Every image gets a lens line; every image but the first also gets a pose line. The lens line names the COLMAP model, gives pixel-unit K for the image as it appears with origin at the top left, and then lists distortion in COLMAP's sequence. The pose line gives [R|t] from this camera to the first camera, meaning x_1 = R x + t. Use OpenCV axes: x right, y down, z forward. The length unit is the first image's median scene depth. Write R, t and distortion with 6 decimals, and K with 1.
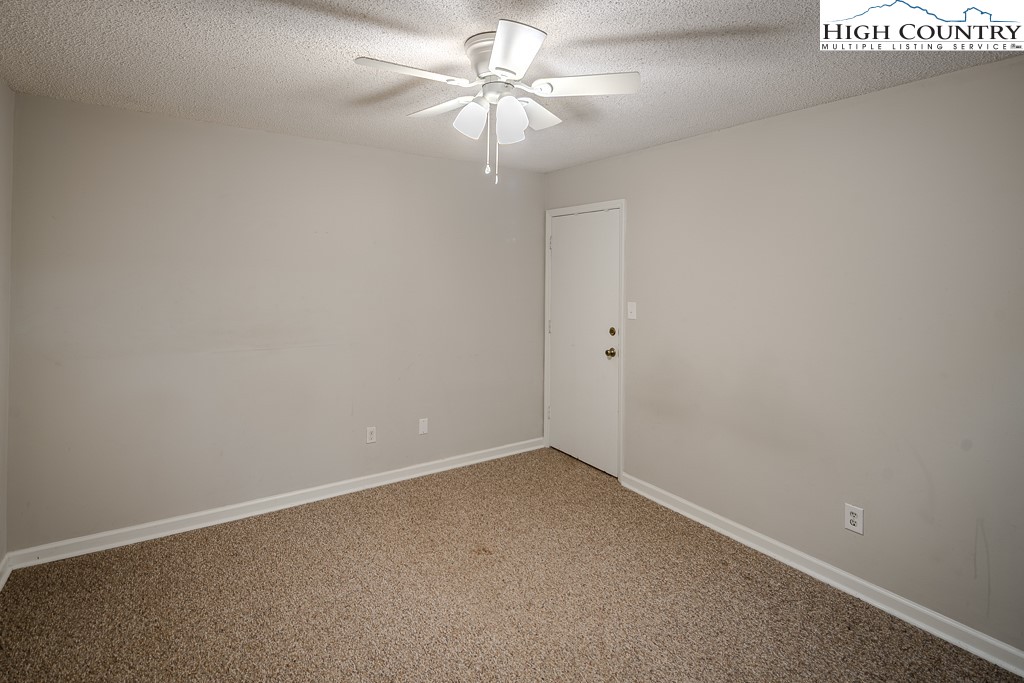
lens RADIAL K [[505.4, 0, 514.0], [0, 505.4, 339.7], [0, 0, 1]] dist [0.001508, -0.000600]
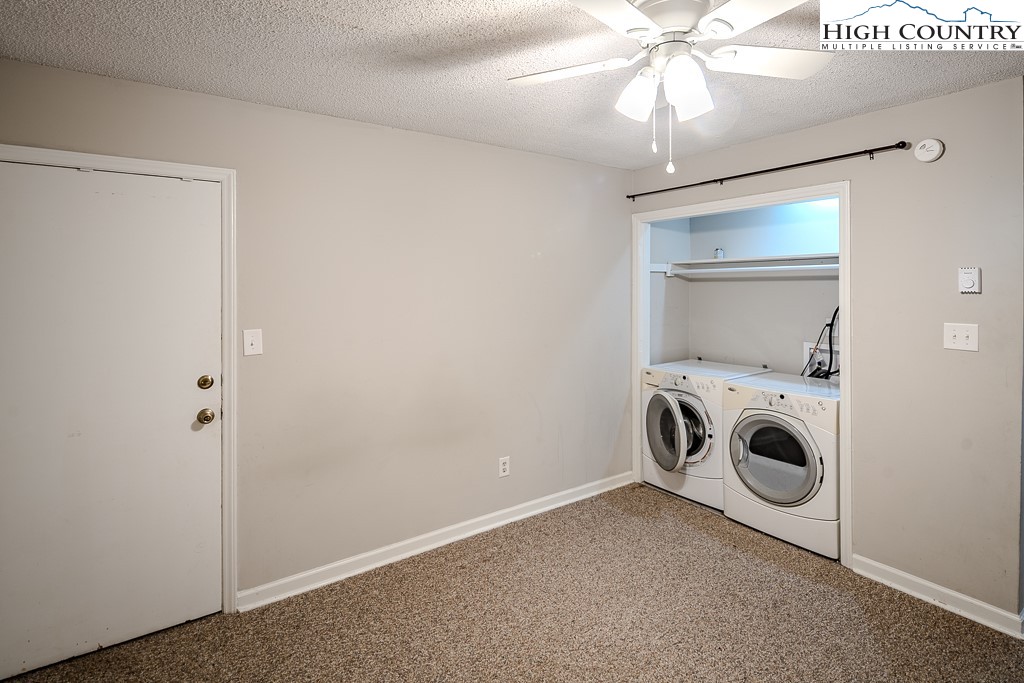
lens RADIAL K [[505.4, 0, 514.0], [0, 505.4, 339.7], [0, 0, 1]] dist [0.001508, -0.000600]
pose [[-0.021039, -0.113152, 0.993355, -0.477597], [0.140700, 0.983352, 0.114992, -0.097320], [-0.989829, 0.142185, -0.004768, 0.729748]]
